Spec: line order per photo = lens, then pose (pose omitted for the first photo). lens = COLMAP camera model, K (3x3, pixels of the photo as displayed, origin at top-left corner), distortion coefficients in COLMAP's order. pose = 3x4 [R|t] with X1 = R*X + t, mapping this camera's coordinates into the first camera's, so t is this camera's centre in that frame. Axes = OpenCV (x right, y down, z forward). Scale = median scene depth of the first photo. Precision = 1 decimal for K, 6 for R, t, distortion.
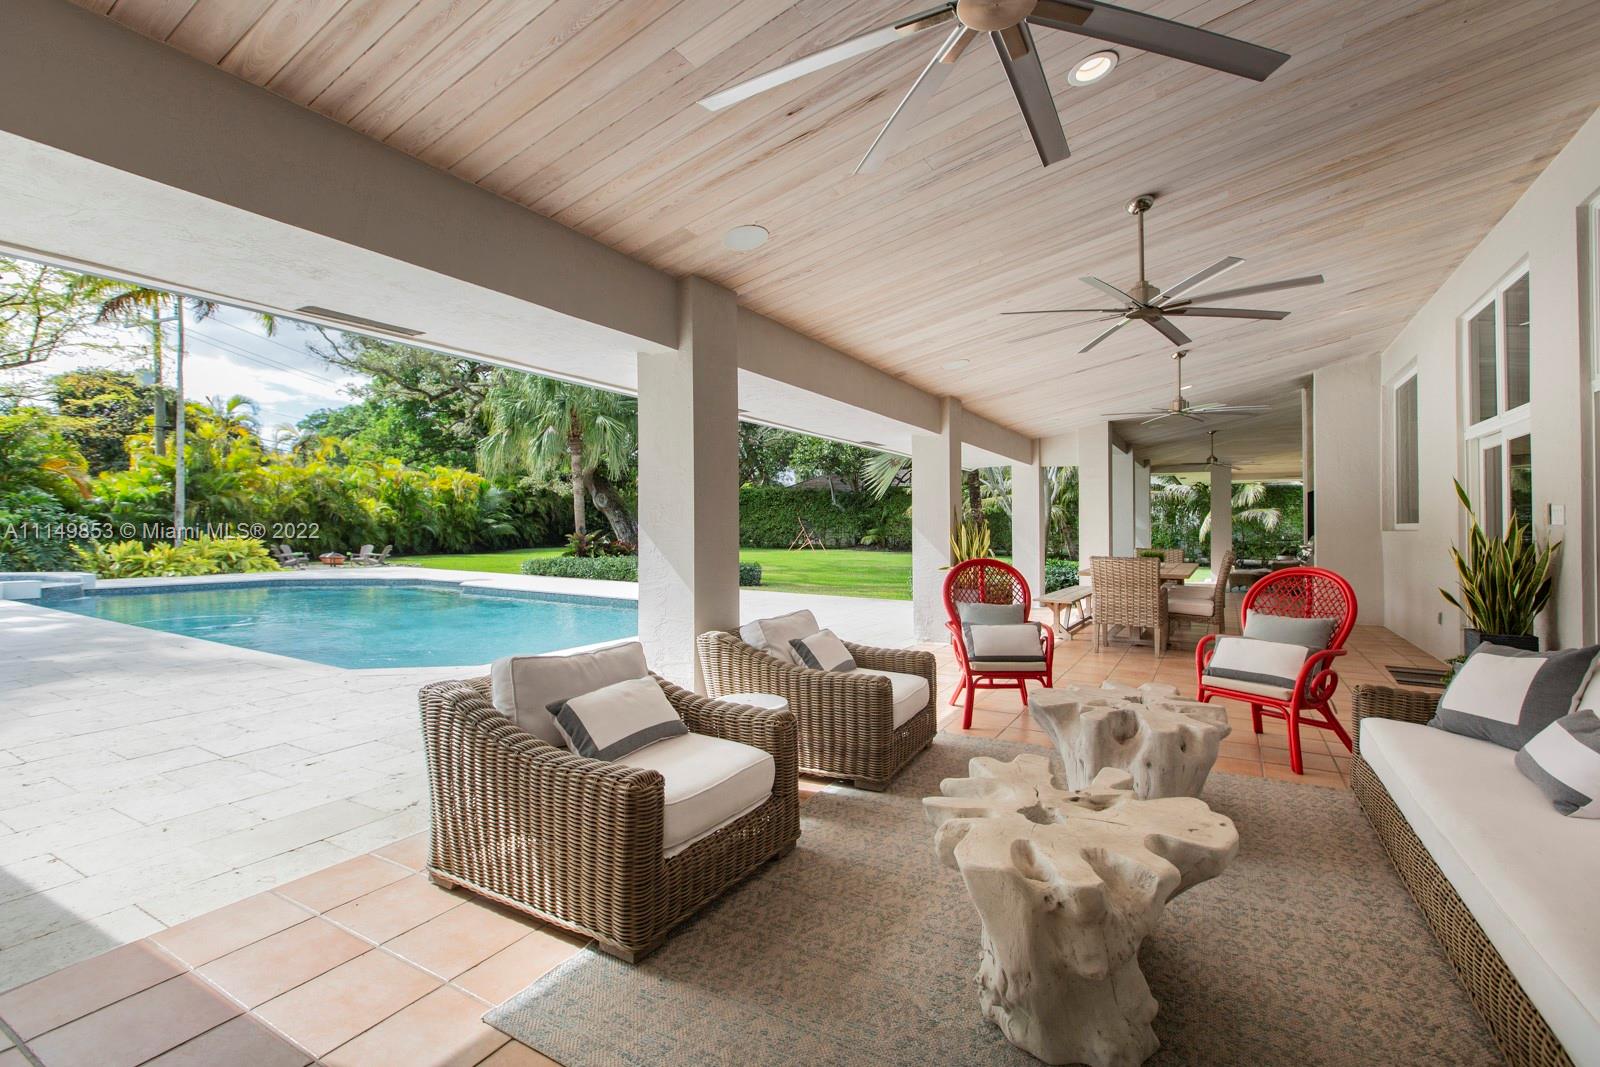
lens RADIAL K [[772.1, 0, 800.0], [0, 772.1, 533.5], [0, 0, 1]] dist [-0.001343, -0.000665]
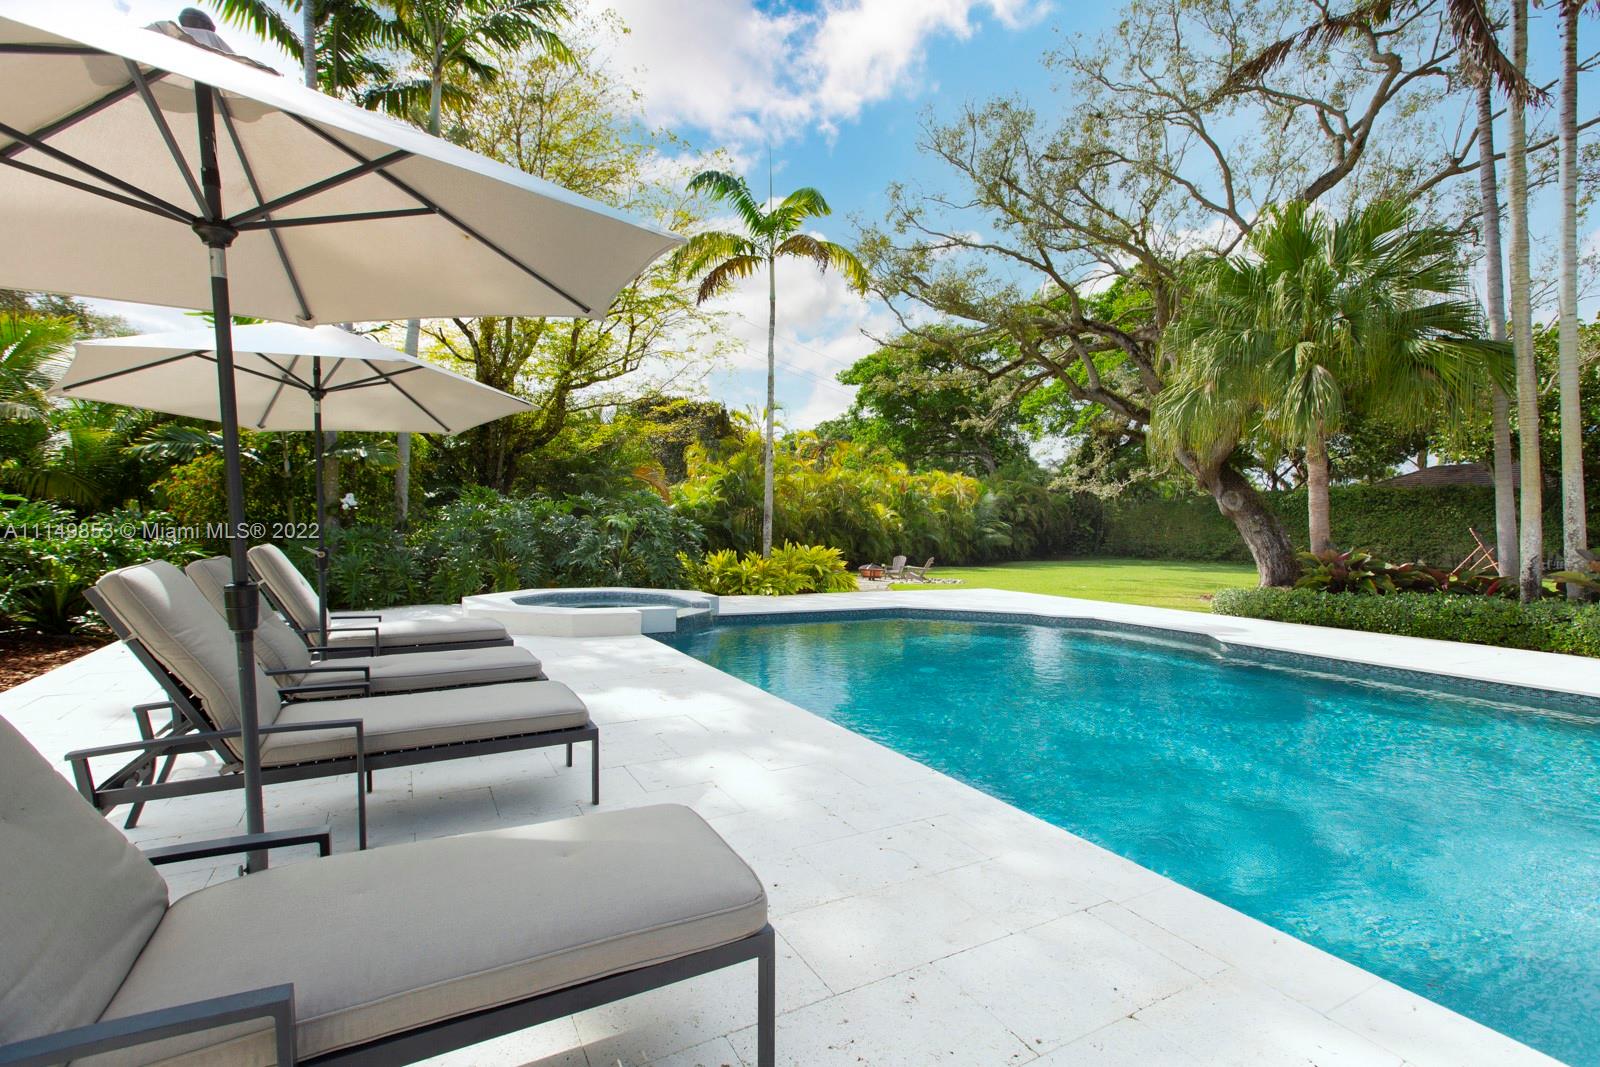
lens RADIAL K [[724.4, 0, 800.0], [0, 724.4, 533.5], [0, 0, 1]] dist [-0.000185, 0.000130]
pose [[0.876487, 0.009791, -0.481326, -0.283609], [-0.015908, 0.999836, -0.008629, -0.001931], [0.481163, 0.015220, 0.876499, 0.232696]]
